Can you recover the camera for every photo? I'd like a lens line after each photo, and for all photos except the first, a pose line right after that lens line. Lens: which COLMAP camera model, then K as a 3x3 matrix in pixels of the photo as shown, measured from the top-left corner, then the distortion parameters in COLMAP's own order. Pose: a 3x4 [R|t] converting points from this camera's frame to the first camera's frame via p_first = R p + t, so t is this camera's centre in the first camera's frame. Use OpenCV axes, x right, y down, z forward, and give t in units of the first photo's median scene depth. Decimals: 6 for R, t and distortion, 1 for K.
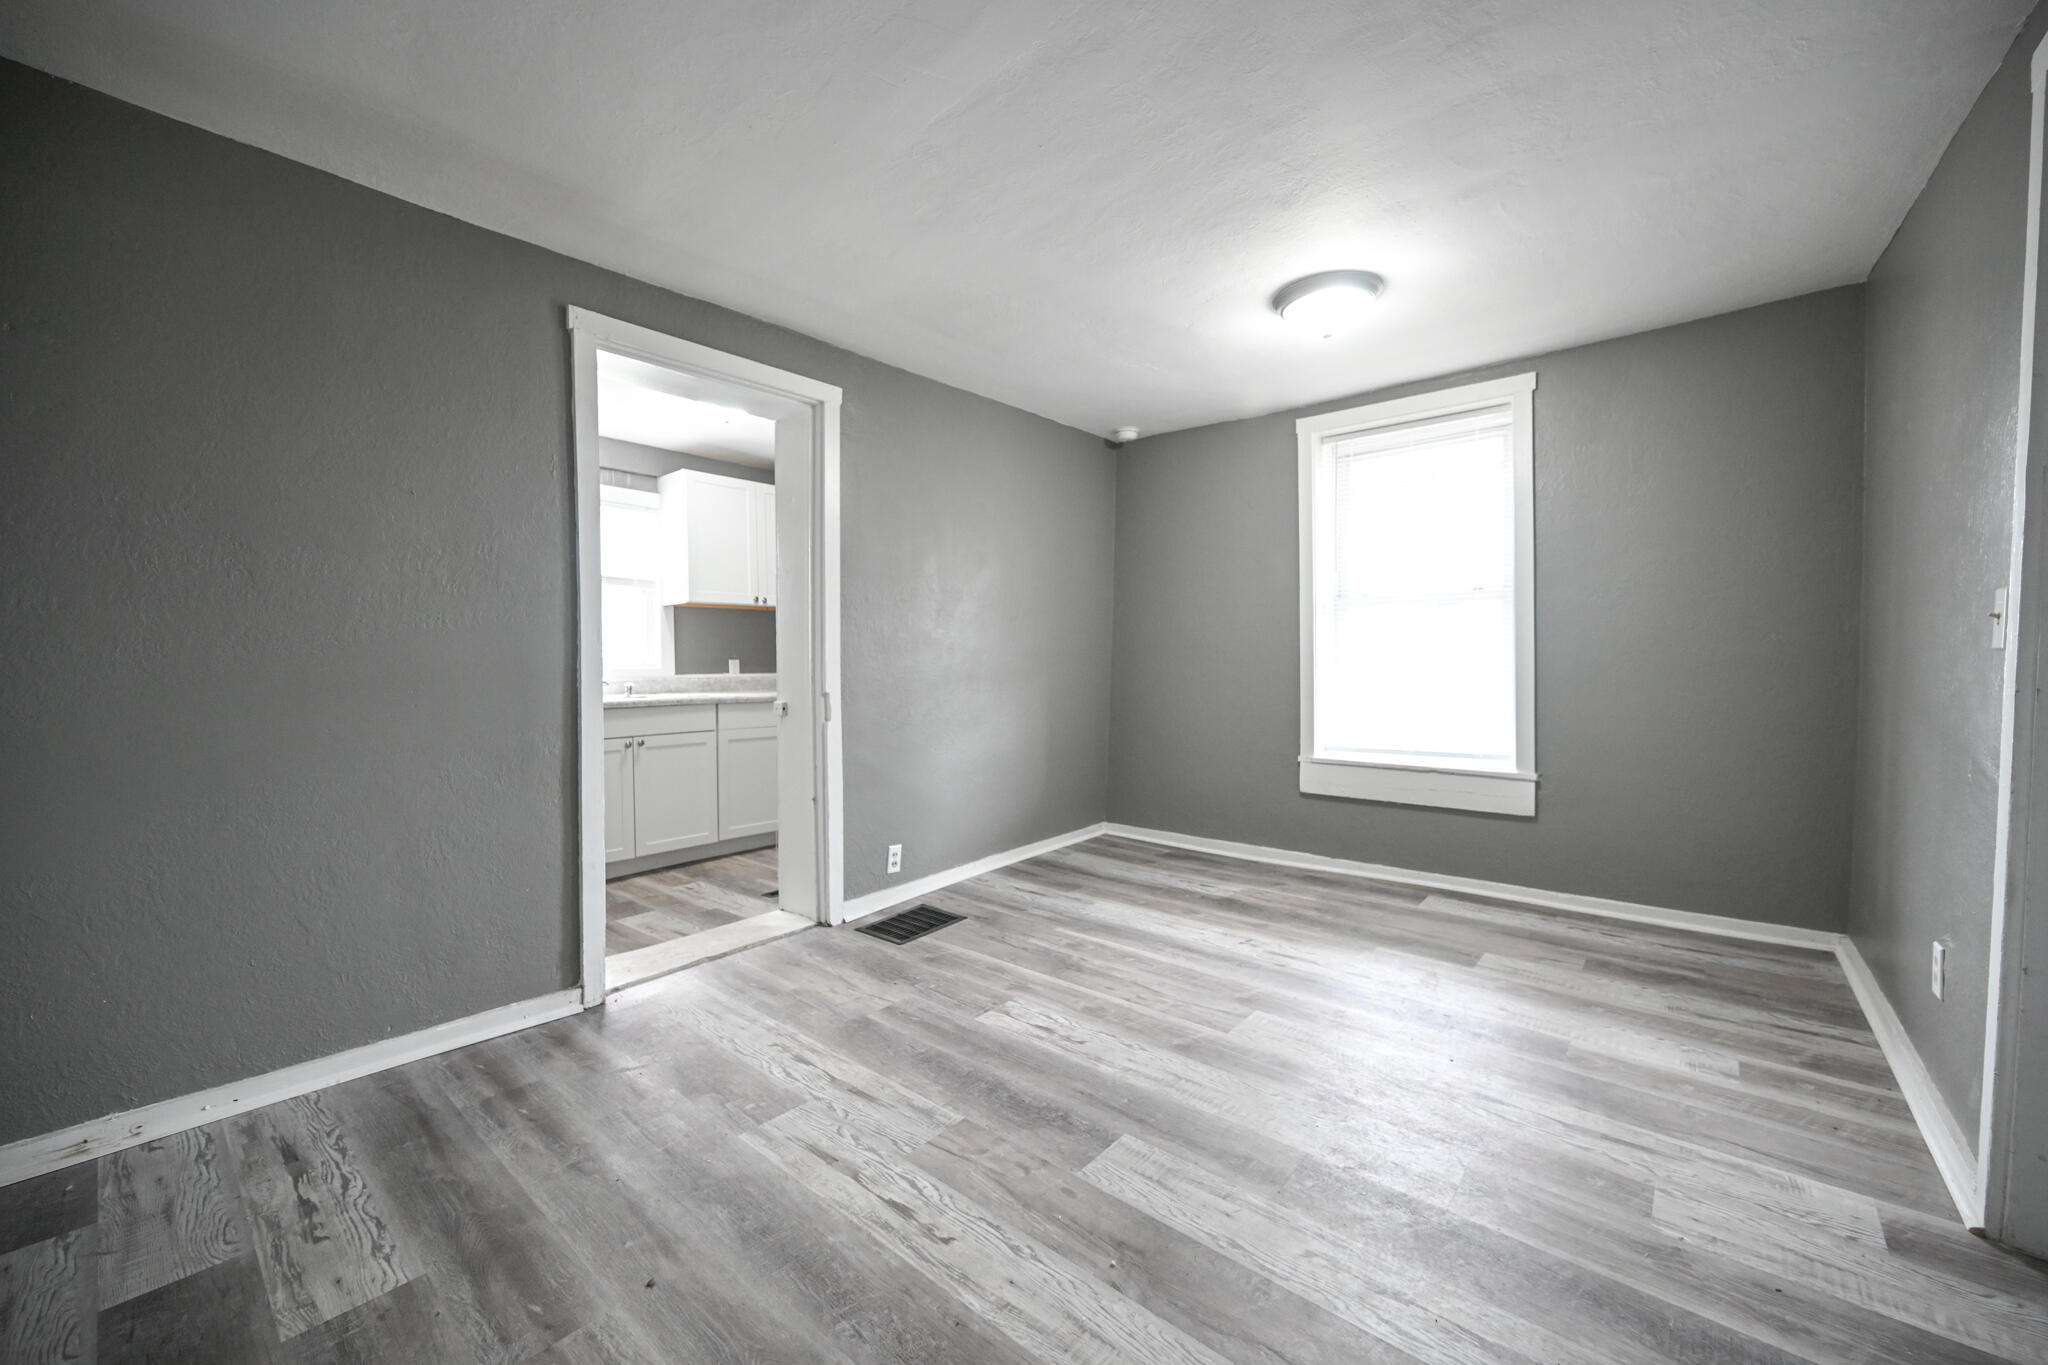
lens RADIAL K [[804.6, 0, 1029.9], [0, 804.6, 683.8], [0, 0, 1]] dist [0.000617, 0.000133]
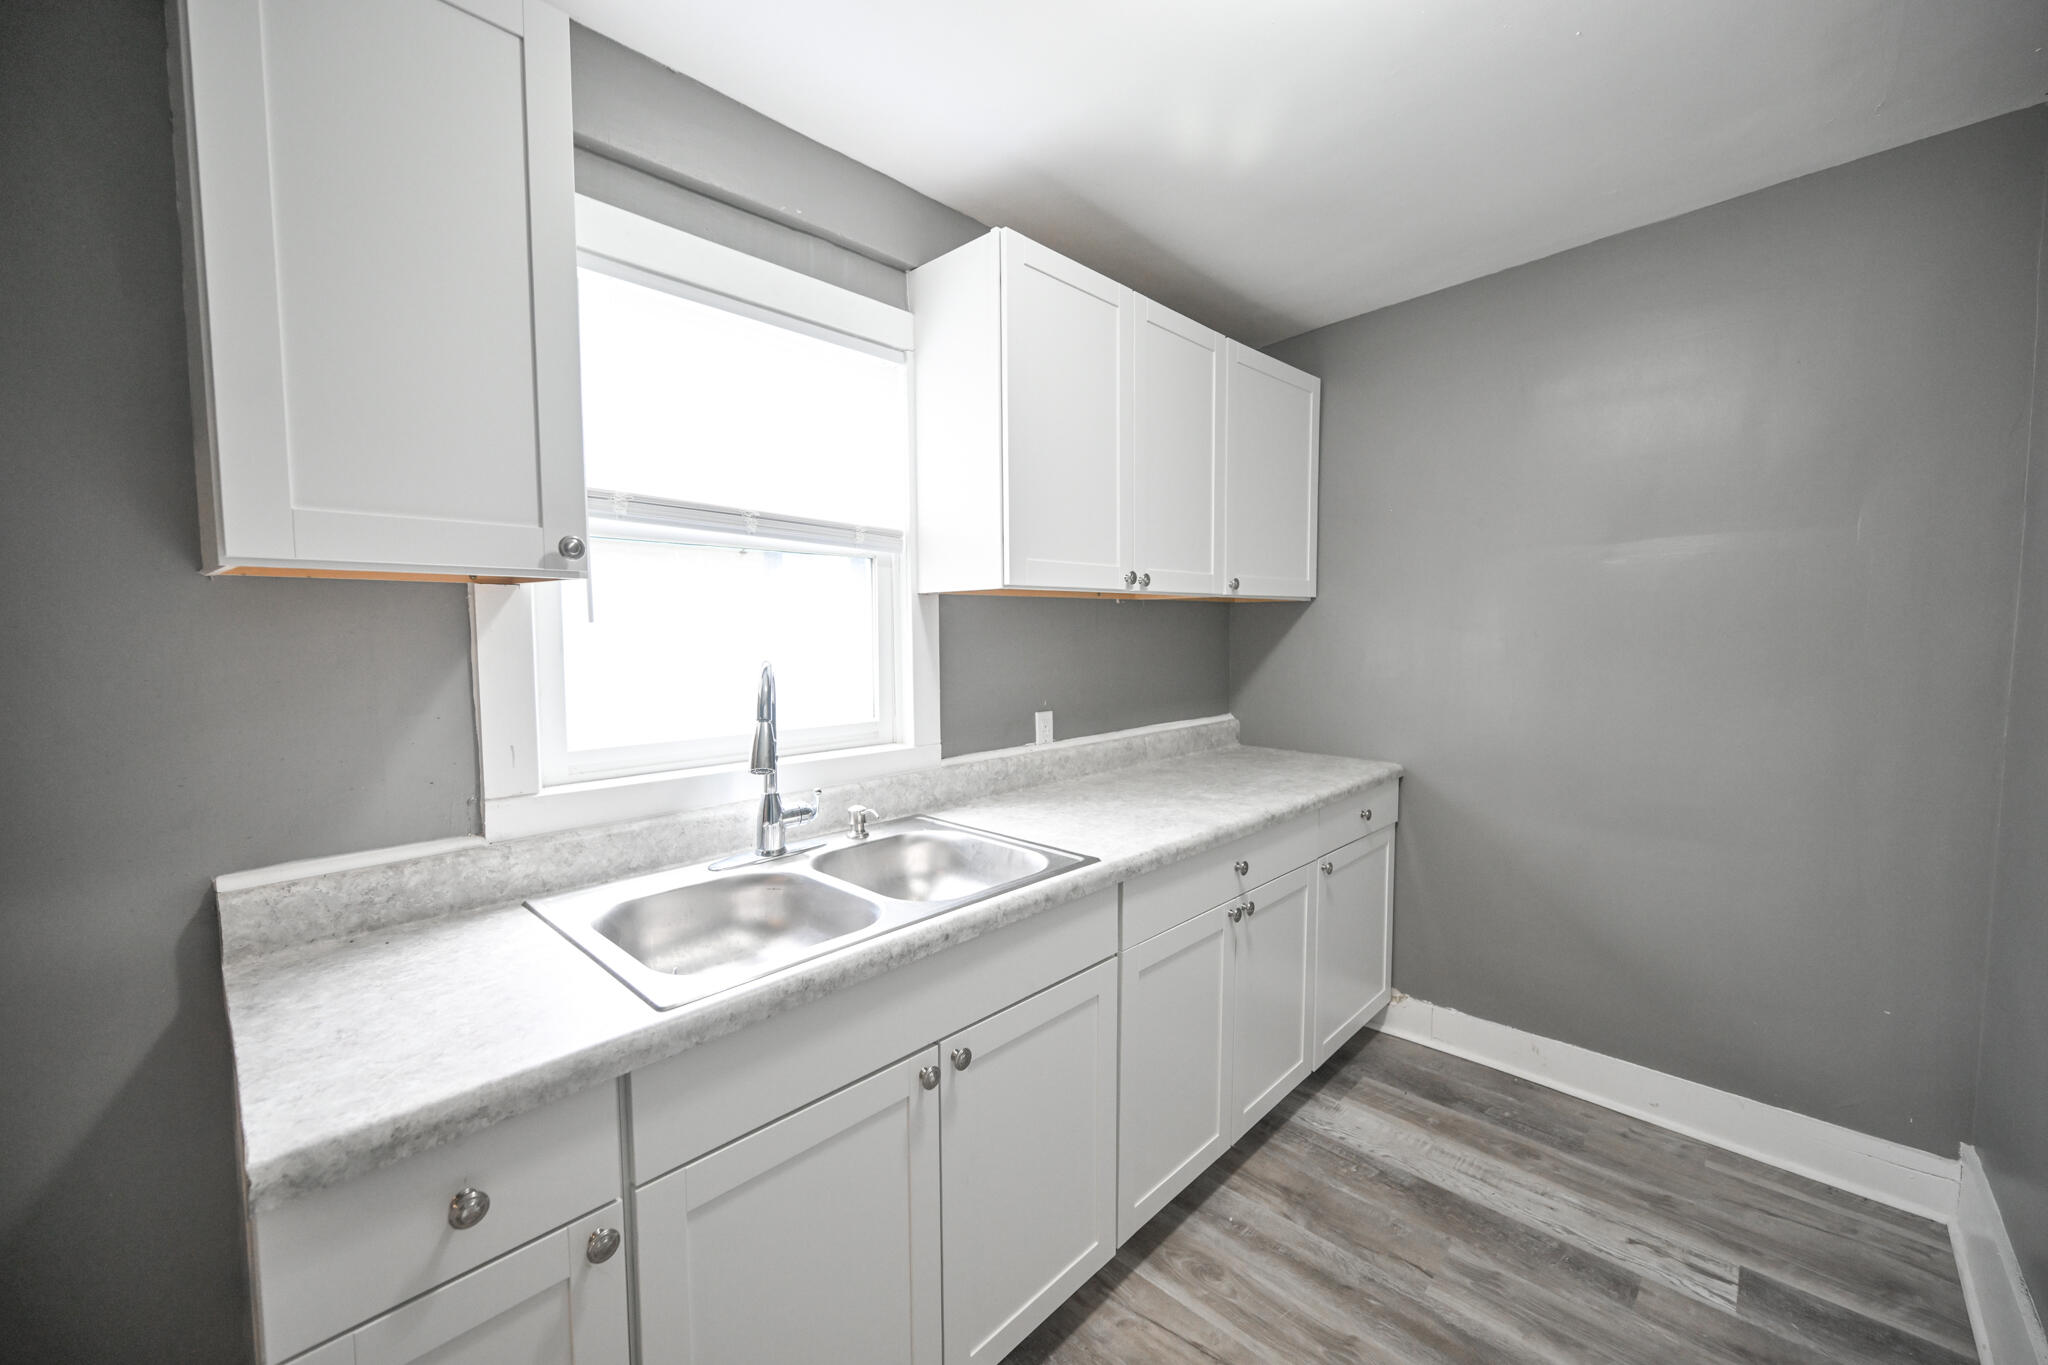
lens RADIAL K [[804.6, 0, 1029.9], [0, 804.6, 683.8], [0, 0, 1]] dist [0.000617, 0.000133]
pose [[0.998025, 0.014365, -0.061161, -0.441518], [-0.011888, 0.999102, 0.040676, -0.080605], [0.061690, -0.039868, 0.997299, 0.705191]]
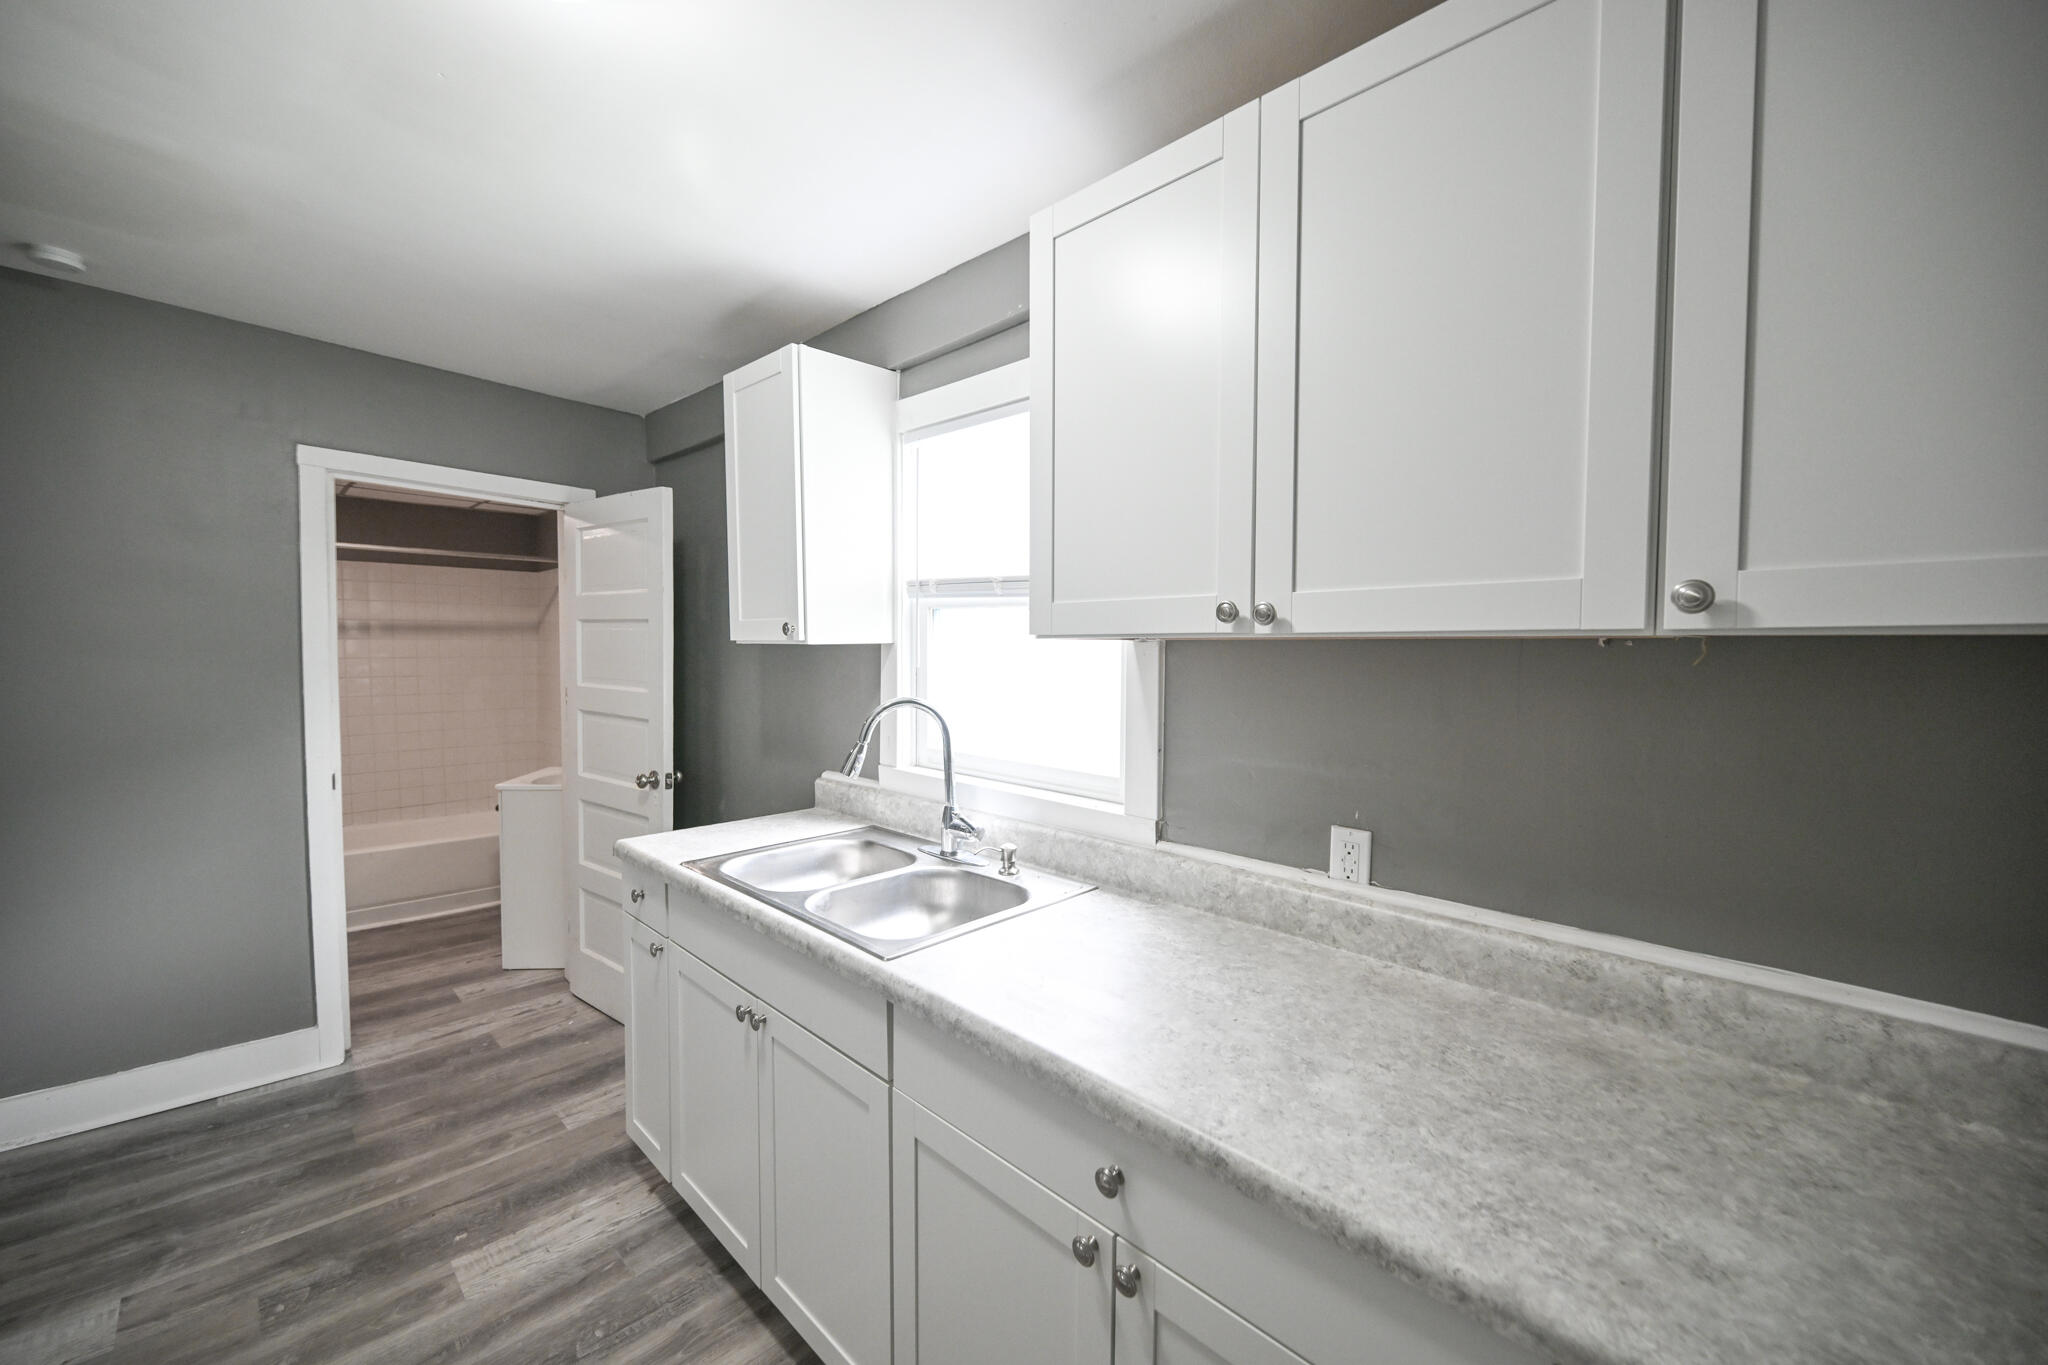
lens RADIAL K [[804.6, 0, 1029.9], [0, 804.6, 683.8], [0, 0, 1]] dist [0.000617, 0.000133]
pose [[-0.079867, 0.068972, -0.994416, -0.121290], [-0.029552, 0.997001, 0.071525, -0.119387], [0.996367, 0.035100, -0.077589, 1.156123]]
